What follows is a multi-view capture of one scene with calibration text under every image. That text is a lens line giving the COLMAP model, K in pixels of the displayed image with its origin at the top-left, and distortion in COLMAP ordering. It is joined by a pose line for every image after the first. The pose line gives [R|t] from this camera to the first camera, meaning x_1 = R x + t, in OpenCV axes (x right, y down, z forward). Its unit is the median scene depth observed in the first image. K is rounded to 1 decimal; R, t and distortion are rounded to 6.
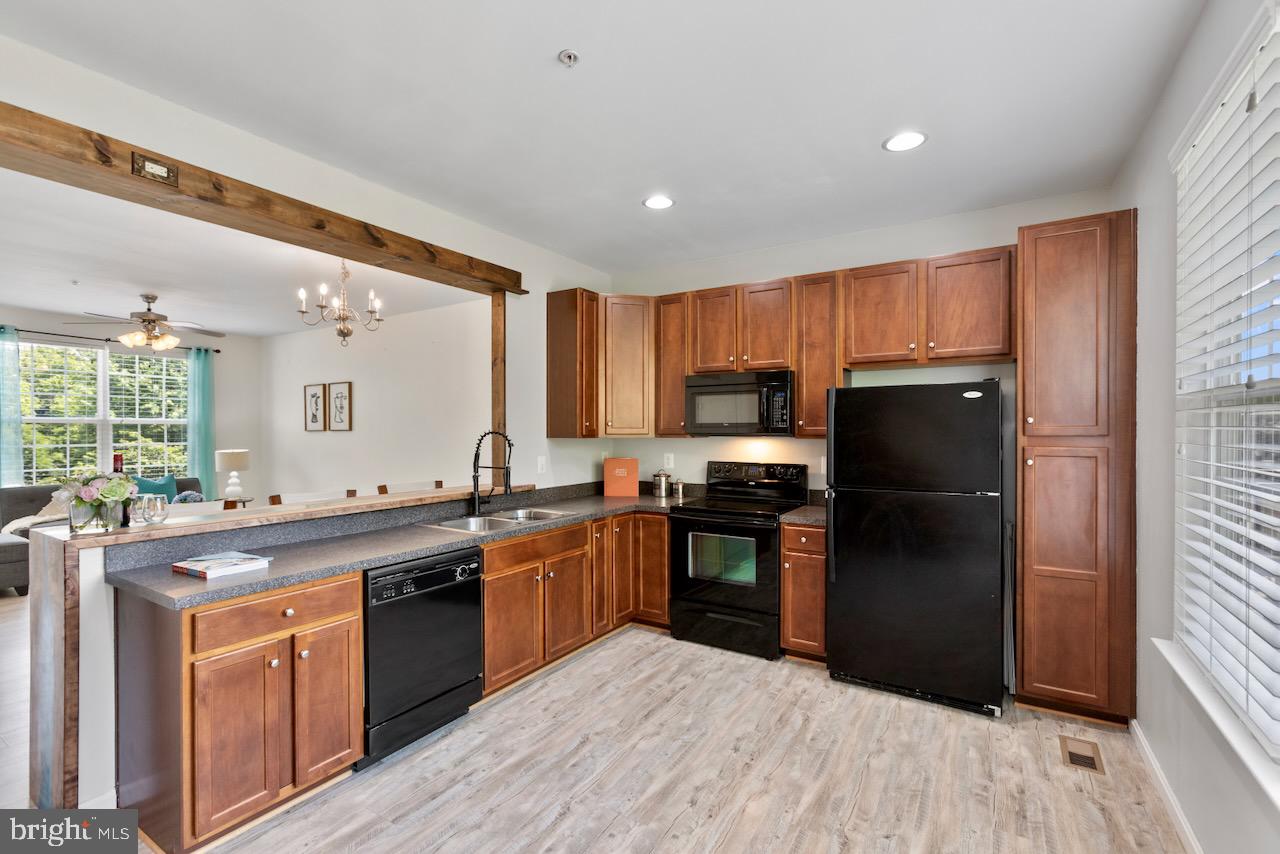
lens RADIAL K [[577.5, 0, 641.8], [0, 577.5, 428.2], [0, 0, 1]] dist [-0.003567, 0.001957]
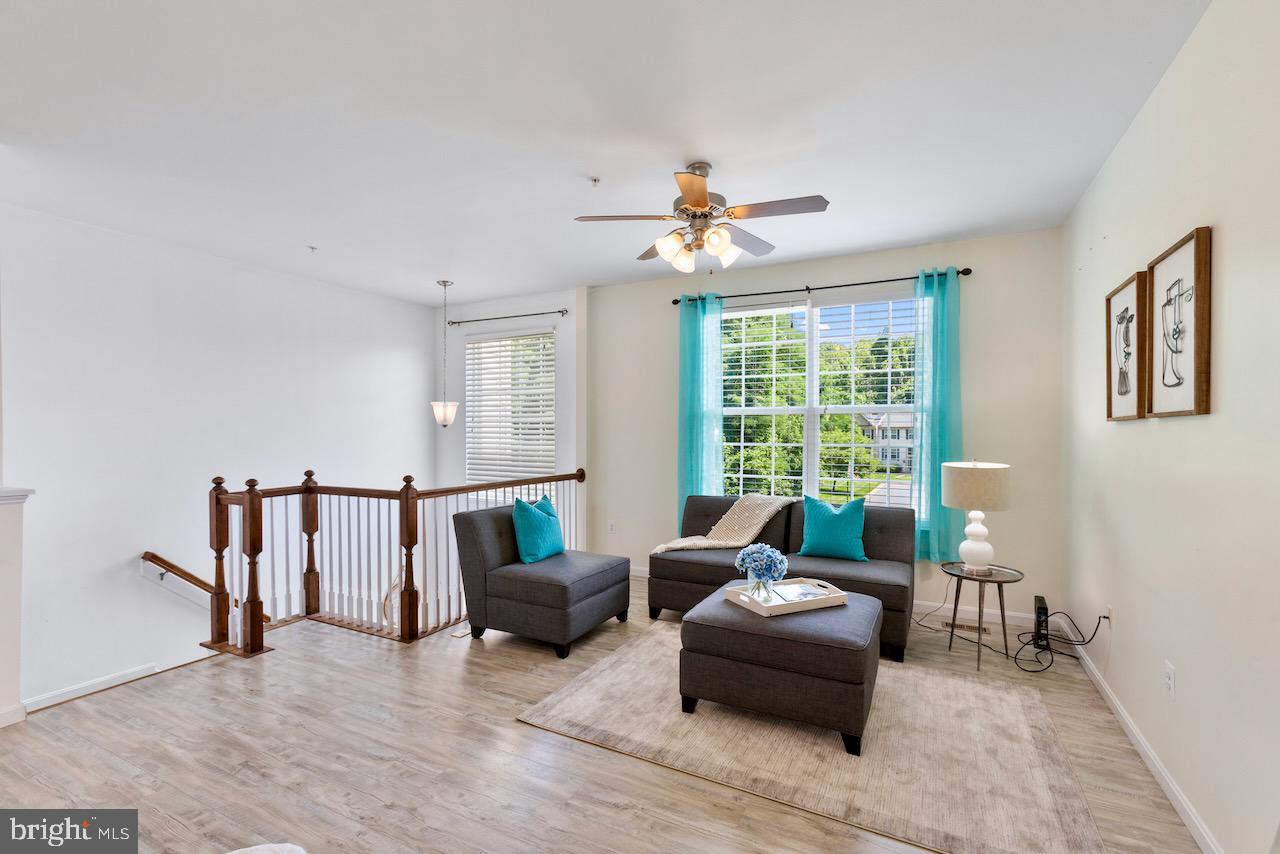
lens RADIAL K [[577.5, 0, 633.8], [0, 577.5, 435.6], [0, 0, 1]] dist [-0.003567, 0.001957]
pose [[0.072103, -0.003977, -0.997389, -0.248902], [-0.007537, 0.999961, -0.004532, 0.017360], [0.997369, 0.007844, 0.072070, 0.686960]]
